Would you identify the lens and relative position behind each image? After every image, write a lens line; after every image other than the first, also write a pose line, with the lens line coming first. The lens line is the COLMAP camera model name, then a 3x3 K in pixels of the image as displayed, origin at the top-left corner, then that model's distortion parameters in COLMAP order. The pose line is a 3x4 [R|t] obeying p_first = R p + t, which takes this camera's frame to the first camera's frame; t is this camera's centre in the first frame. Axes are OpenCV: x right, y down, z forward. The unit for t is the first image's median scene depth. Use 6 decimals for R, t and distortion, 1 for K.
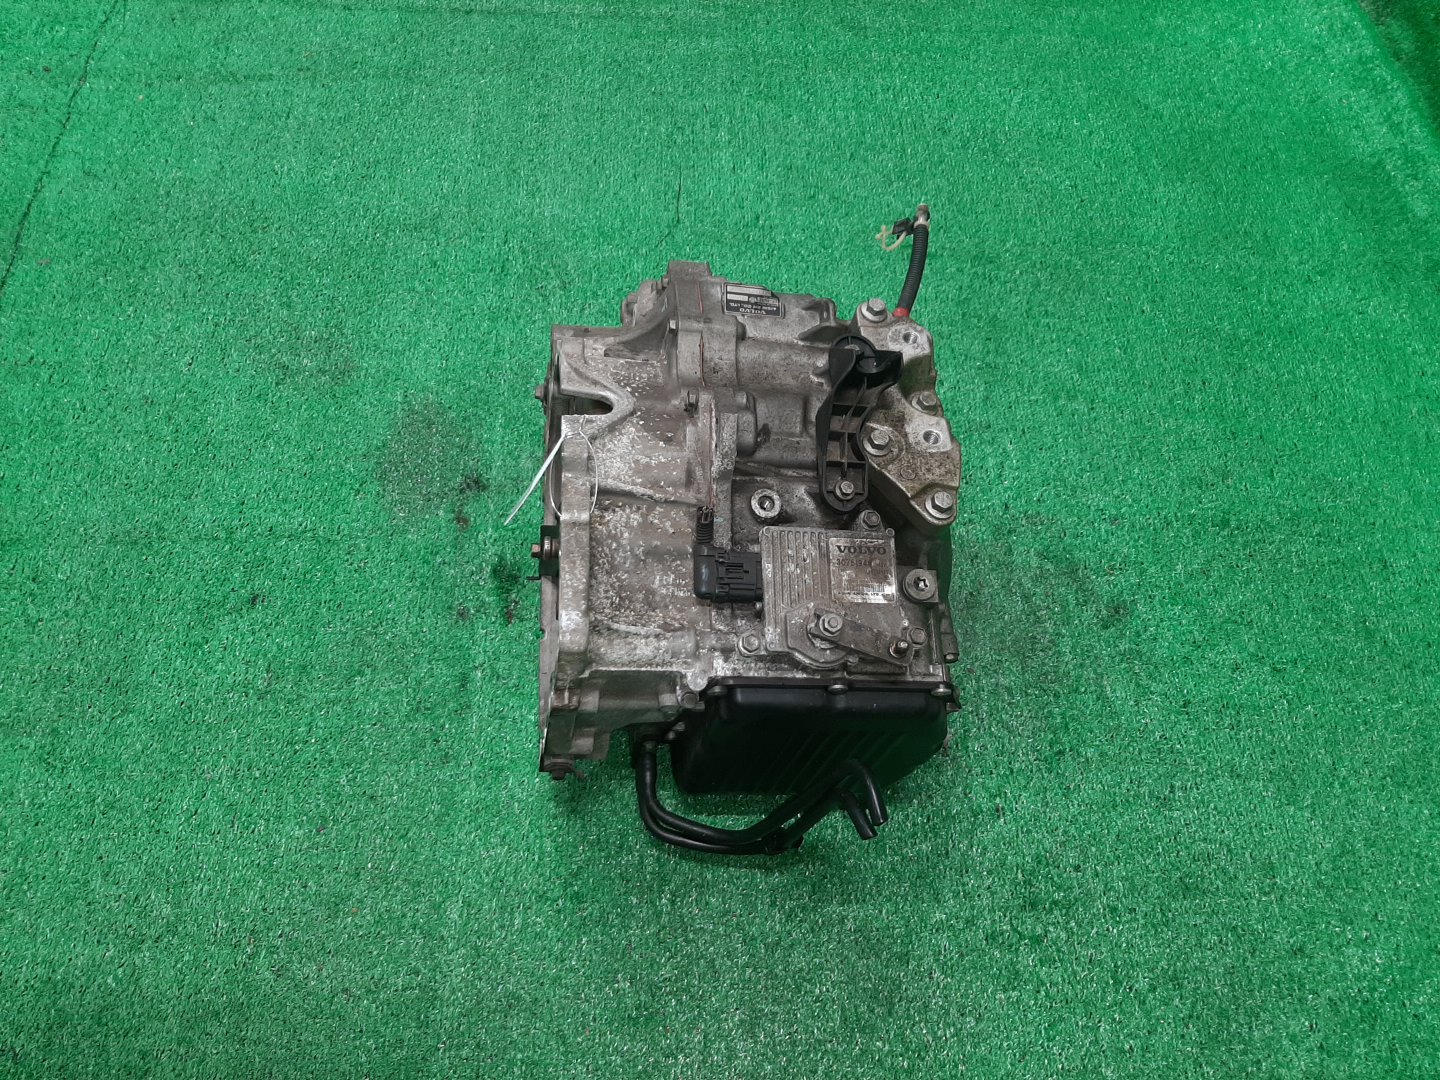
lens RADIAL K [[1069.5, 0, 720.0], [0, 1069.5, 540.0], [0, 0, 1]] dist [0.000832, -0.004821]
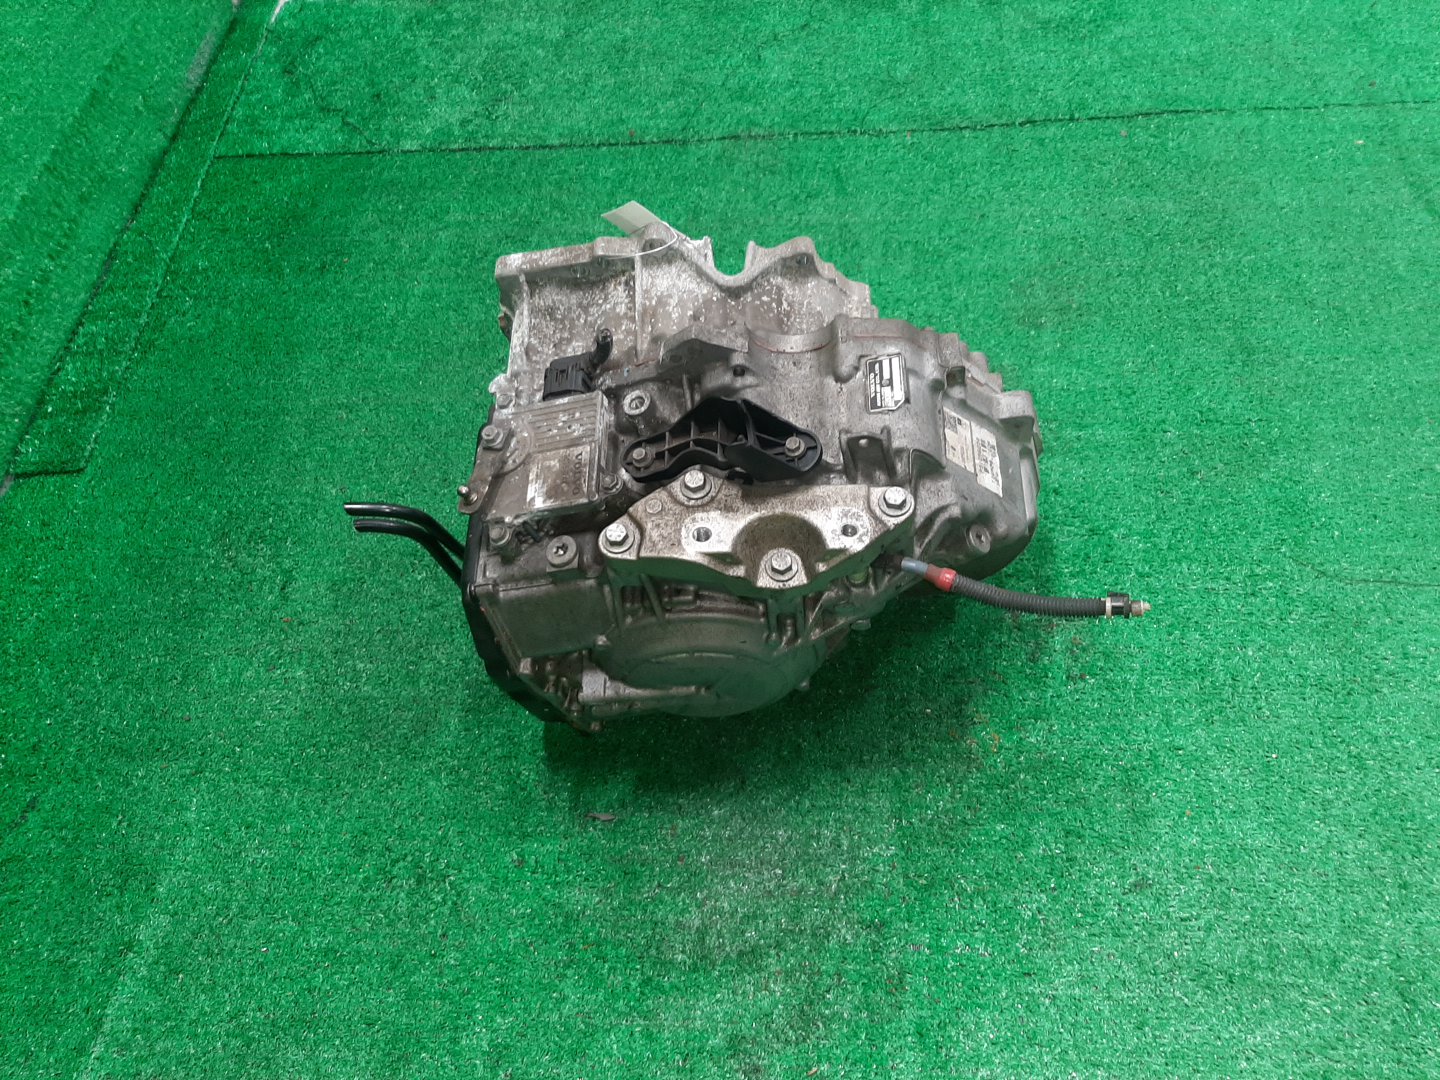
lens RADIAL K [[1069.5, 0, 720.0], [0, 1069.5, 540.0], [0, 0, 1]] dist [0.000832, -0.004821]
pose [[-0.052231, 0.798267, -0.600034, 0.782424], [-0.828659, 0.300676, 0.472142, -0.561780], [0.557311, 0.521884, 0.645787, 0.448762]]
